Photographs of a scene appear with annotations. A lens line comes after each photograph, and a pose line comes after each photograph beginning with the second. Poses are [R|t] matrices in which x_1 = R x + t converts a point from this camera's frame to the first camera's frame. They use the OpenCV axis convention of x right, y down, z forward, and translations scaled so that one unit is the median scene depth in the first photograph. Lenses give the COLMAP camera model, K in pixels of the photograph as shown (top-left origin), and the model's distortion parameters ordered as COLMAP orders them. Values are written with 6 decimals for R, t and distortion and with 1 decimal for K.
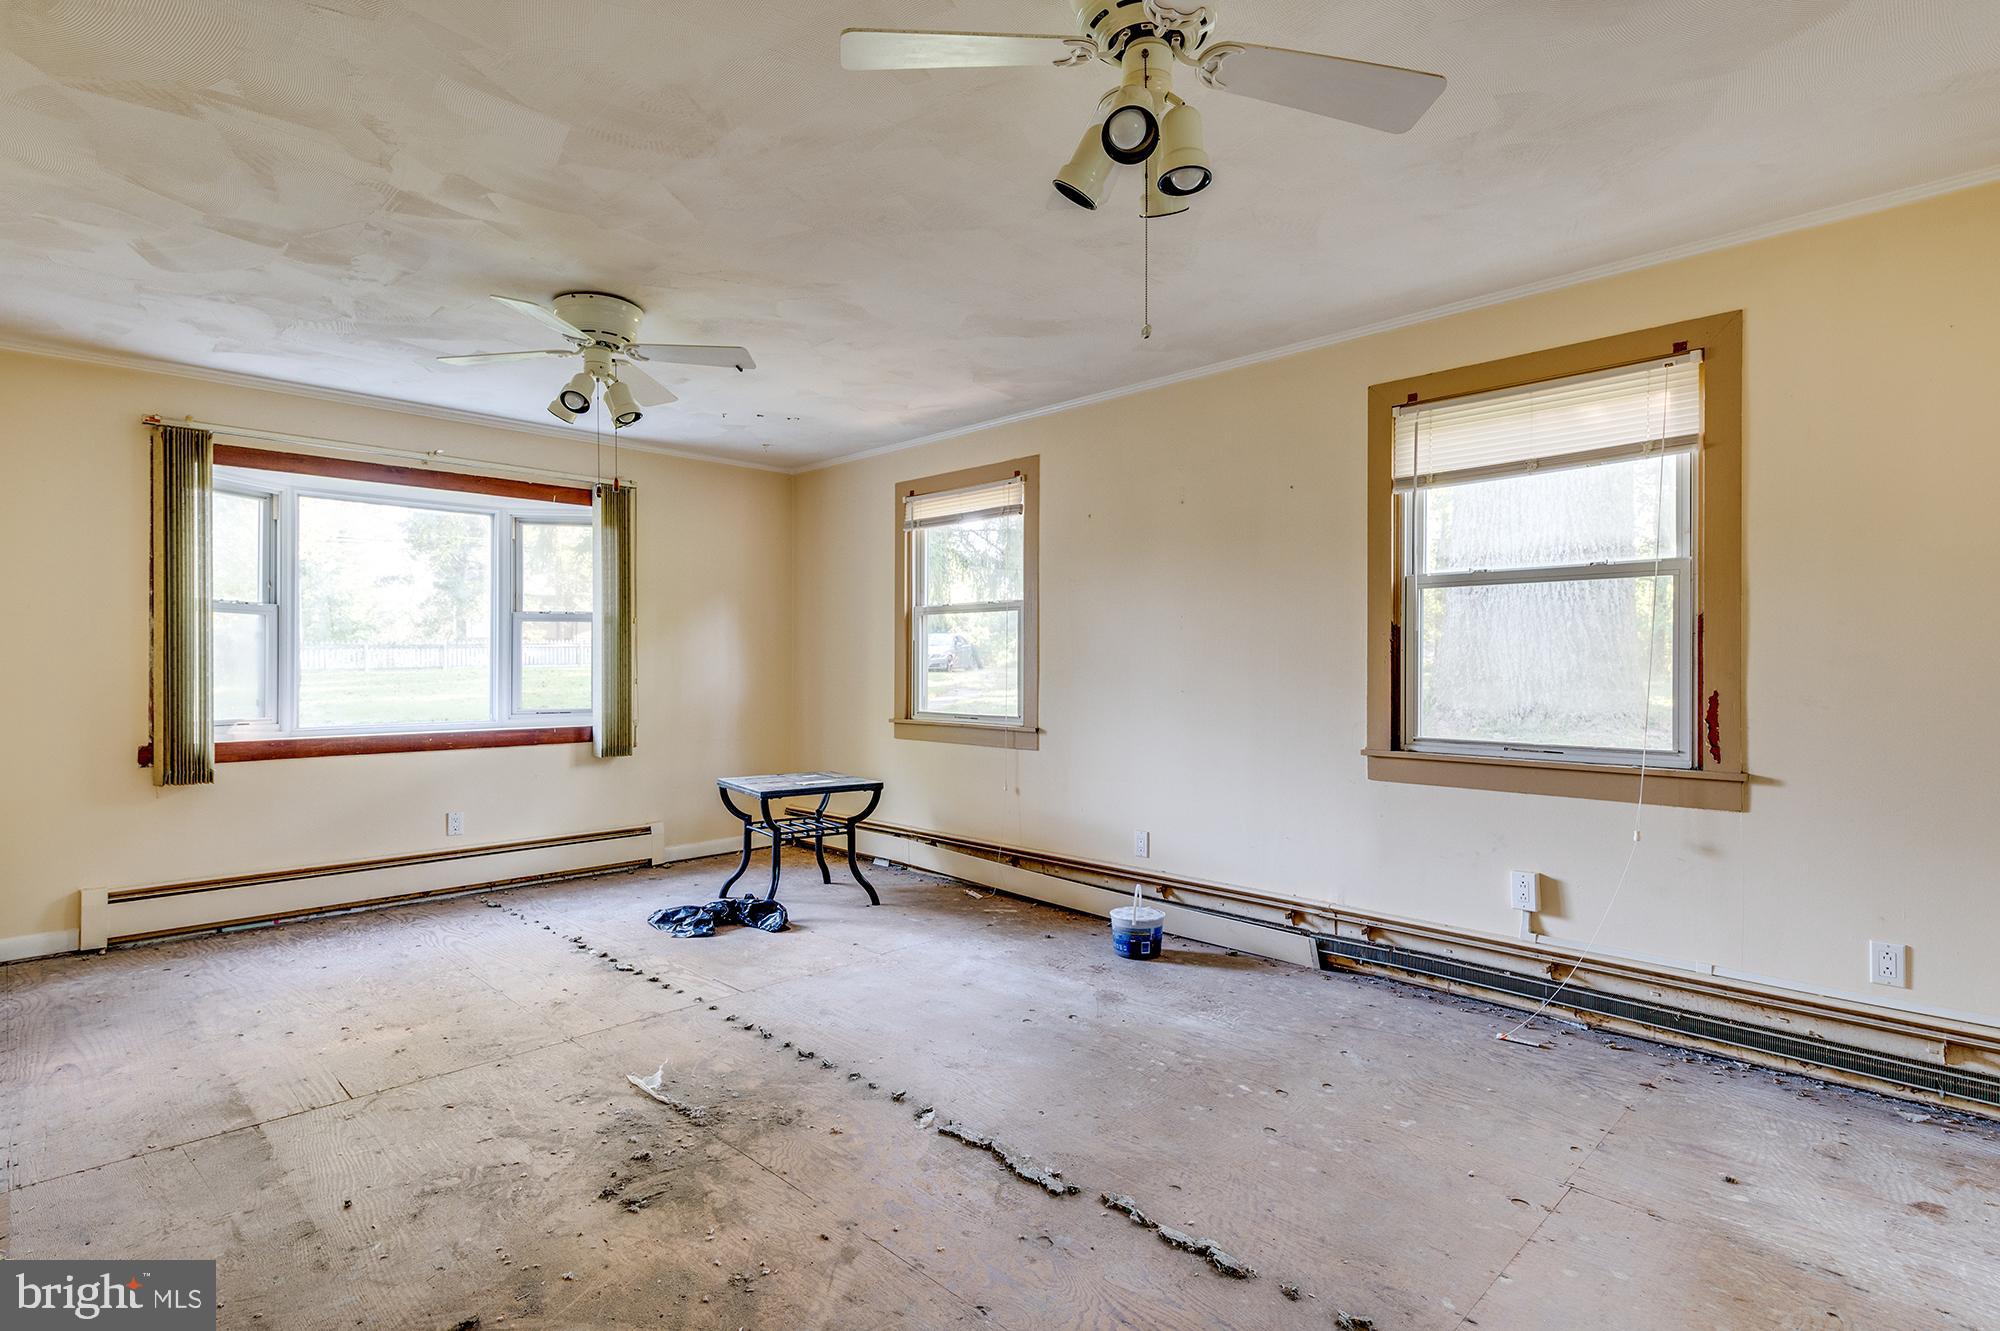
lens RADIAL K [[1006.3, 0, 982.0], [0, 1006.3, 662.8], [0, 0, 1]] dist [0.018298, -0.004458]
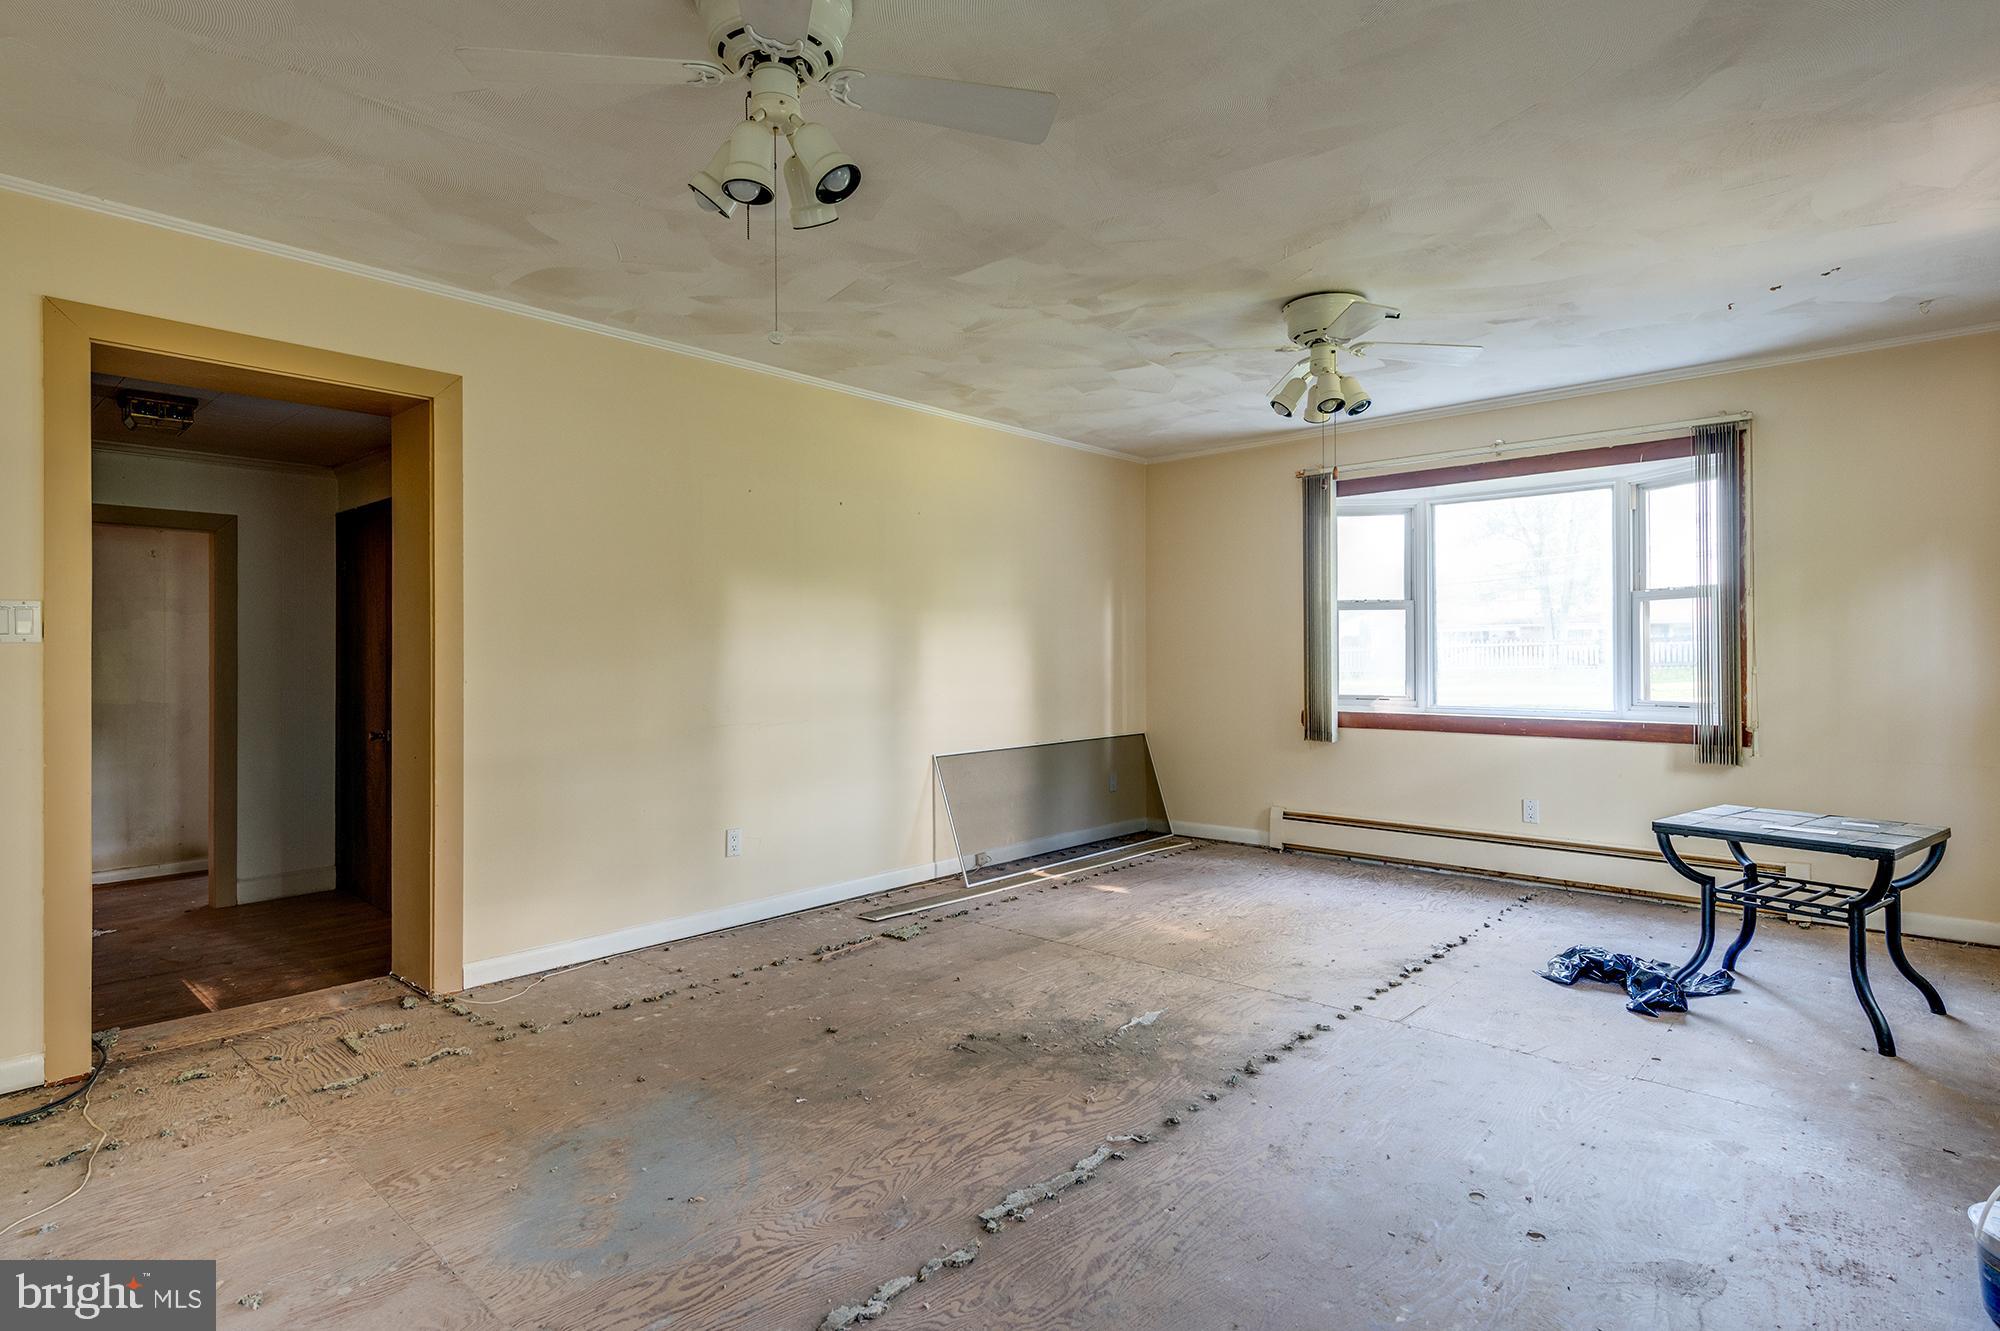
lens RADIAL K [[1006.3, 0, 984.7], [0, 1006.3, 659.3], [0, 0, 1]] dist [0.018298, -0.004458]
pose [[0.051943, 0.006417, -0.998629, 0.597745], [0.007329, 0.999950, 0.006807, -0.000640], [0.998623, -0.007672, 0.051893, 0.565247]]
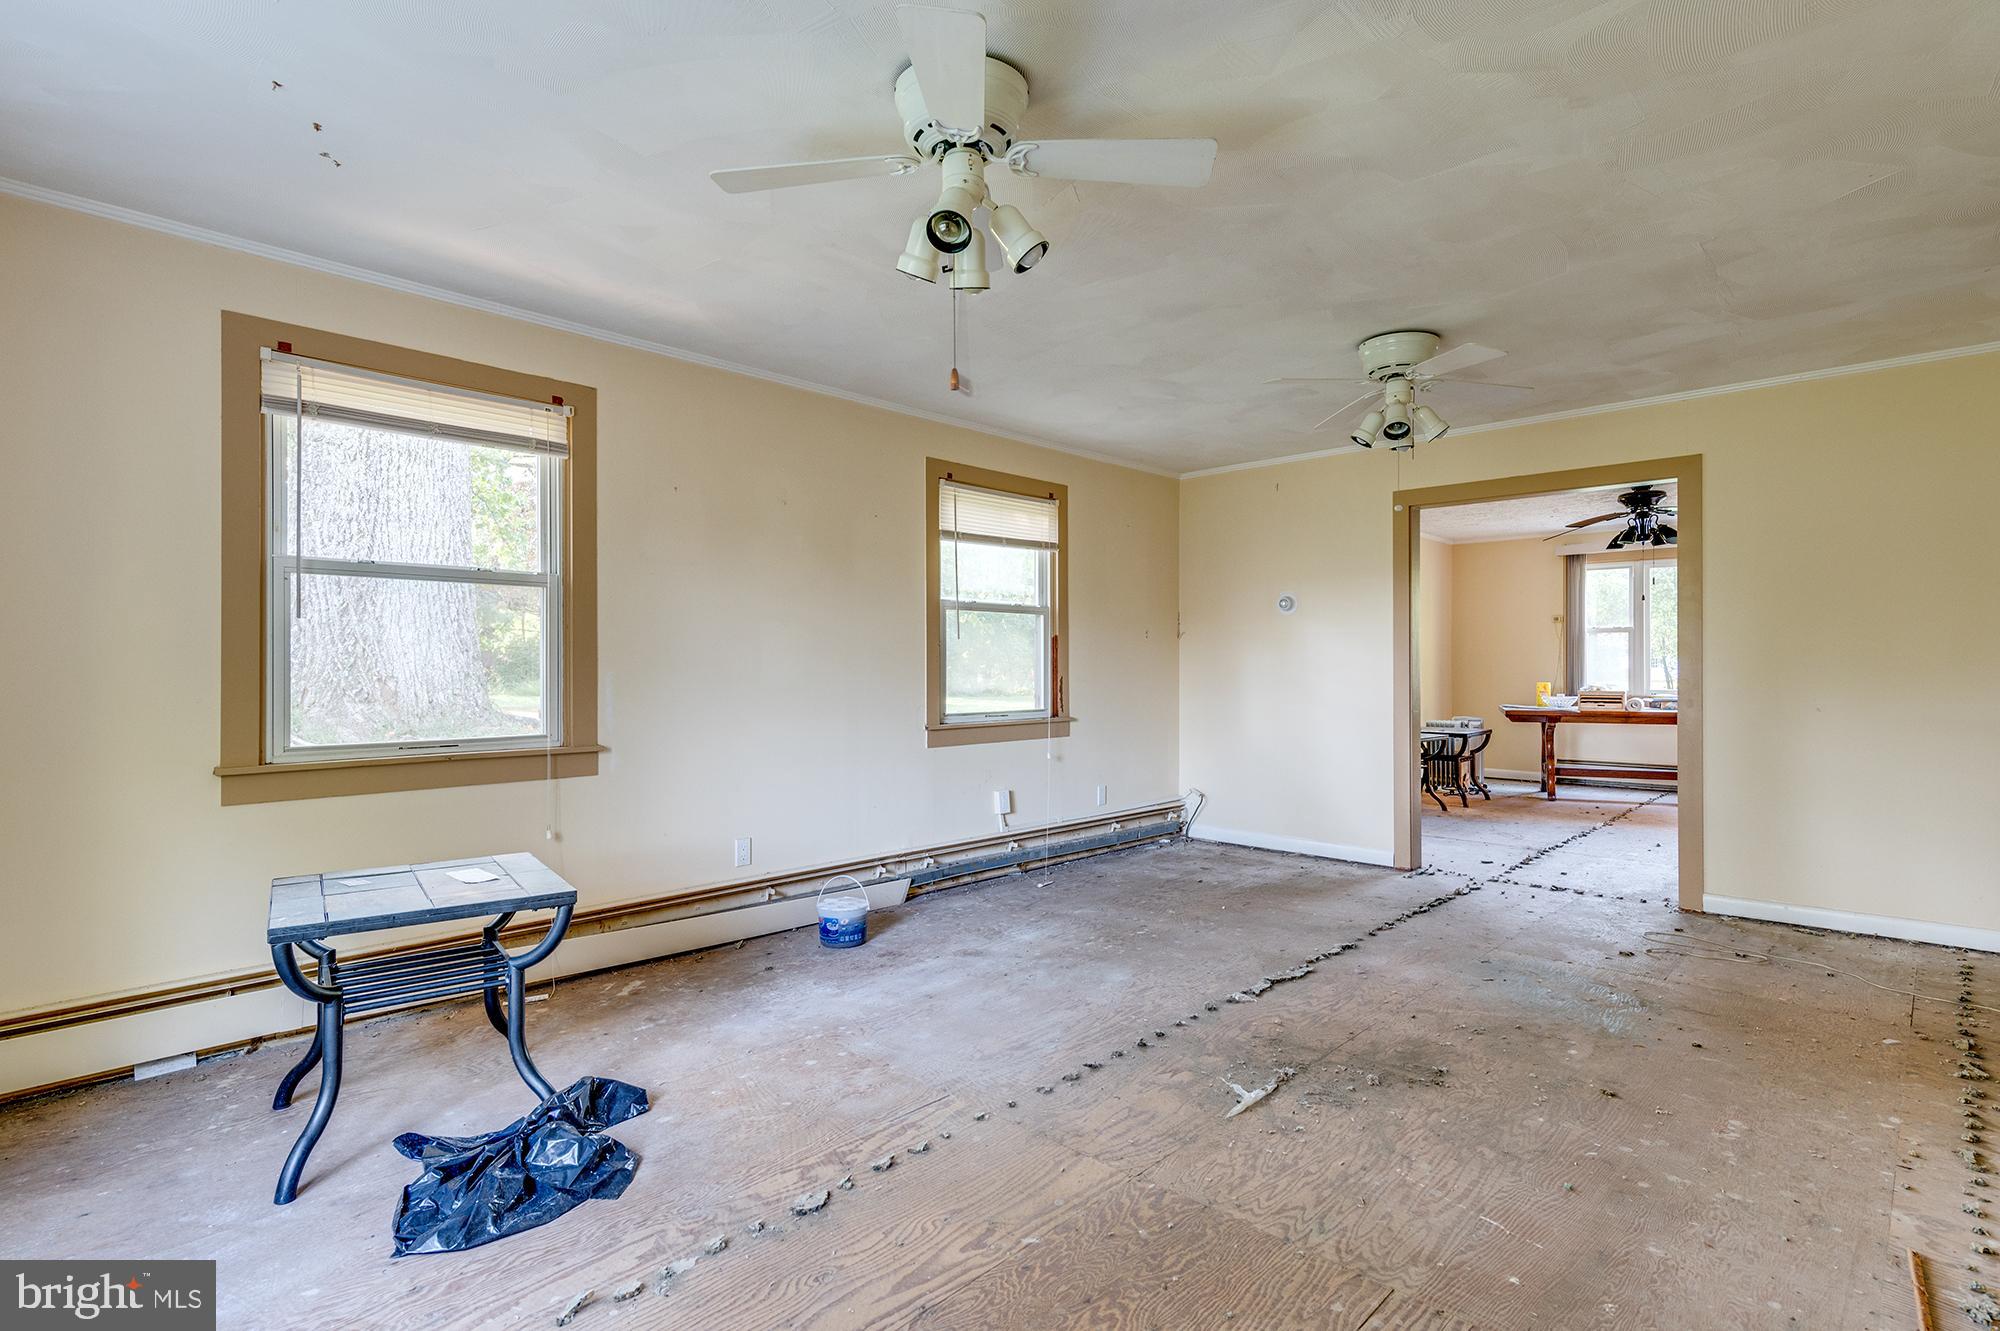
lens RADIAL K [[1006.3, 0, 1008.5], [0, 1006.3, 656.6], [0, 0, 1]] dist [0.018298, -0.004458]
pose [[-0.058041, 0.007728, 0.998284, -0.949298], [-0.000879, 0.999969, -0.007792, 0.003864], [-0.998314, -0.001330, -0.058032, 0.953660]]
